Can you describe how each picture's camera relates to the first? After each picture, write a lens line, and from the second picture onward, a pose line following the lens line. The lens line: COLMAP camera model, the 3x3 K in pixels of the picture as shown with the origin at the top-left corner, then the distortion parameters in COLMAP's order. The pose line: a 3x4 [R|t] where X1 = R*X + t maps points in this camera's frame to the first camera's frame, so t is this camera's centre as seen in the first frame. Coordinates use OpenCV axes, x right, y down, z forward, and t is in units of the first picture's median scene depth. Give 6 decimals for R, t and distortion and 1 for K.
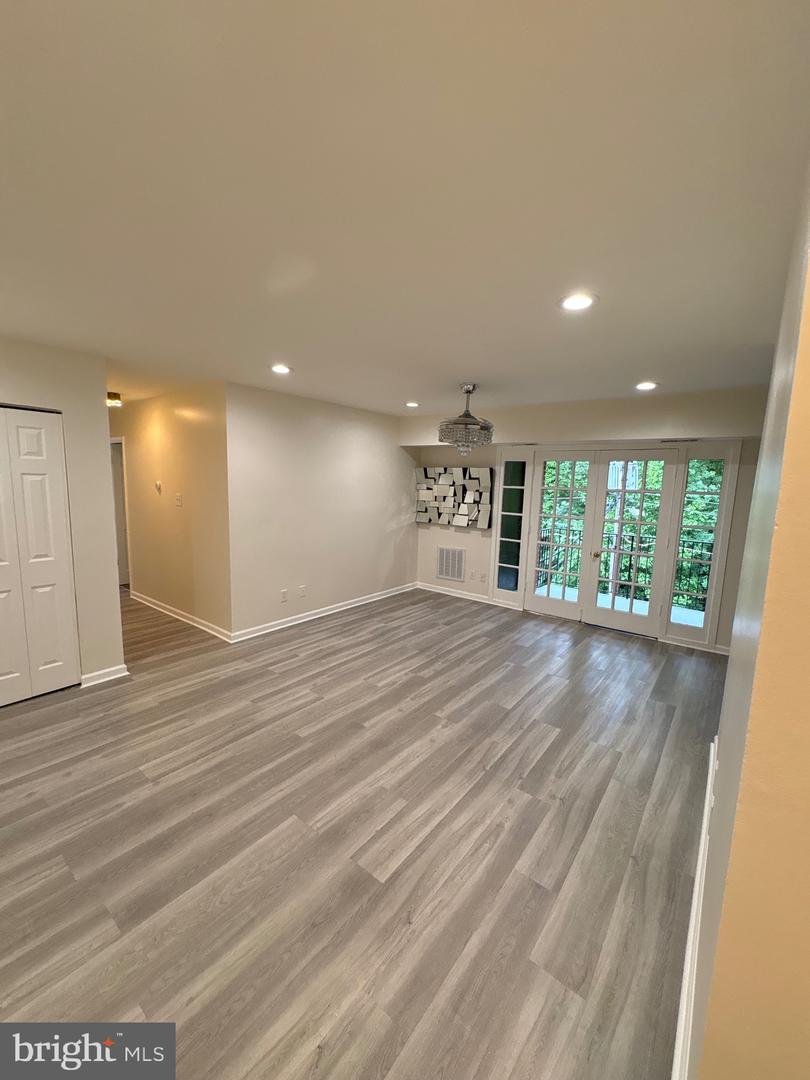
lens RADIAL K [[430.7, 0, 404.1], [0, 430.7, 538.5], [0, 0, 1]] dist [-0.004425, 0.001399]
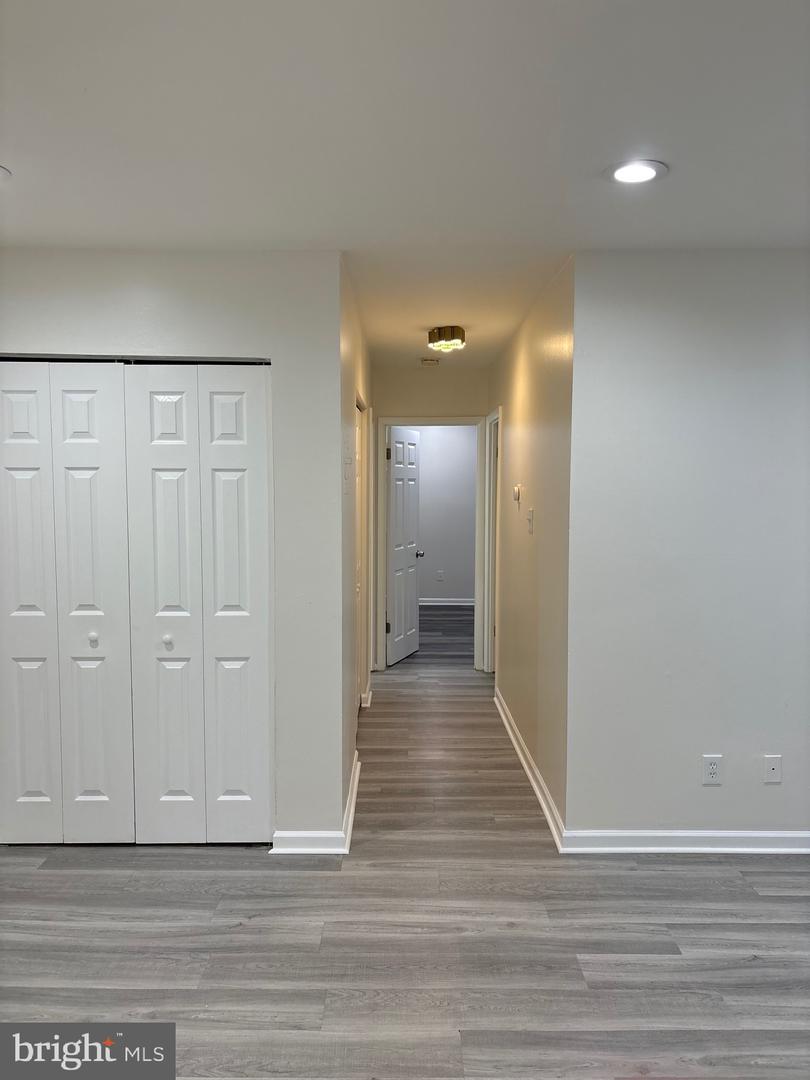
lens RADIAL K [[818.1, 0, 406.9], [0, 818.1, 541.0], [0, 0, 1]] dist [0.021538, -0.009880]
pose [[0.621929, 0.025004, -0.782674, 0.160887], [-0.088734, 0.995303, -0.038712, -0.024007], [0.778030, 0.093526, 0.621226, 0.413383]]
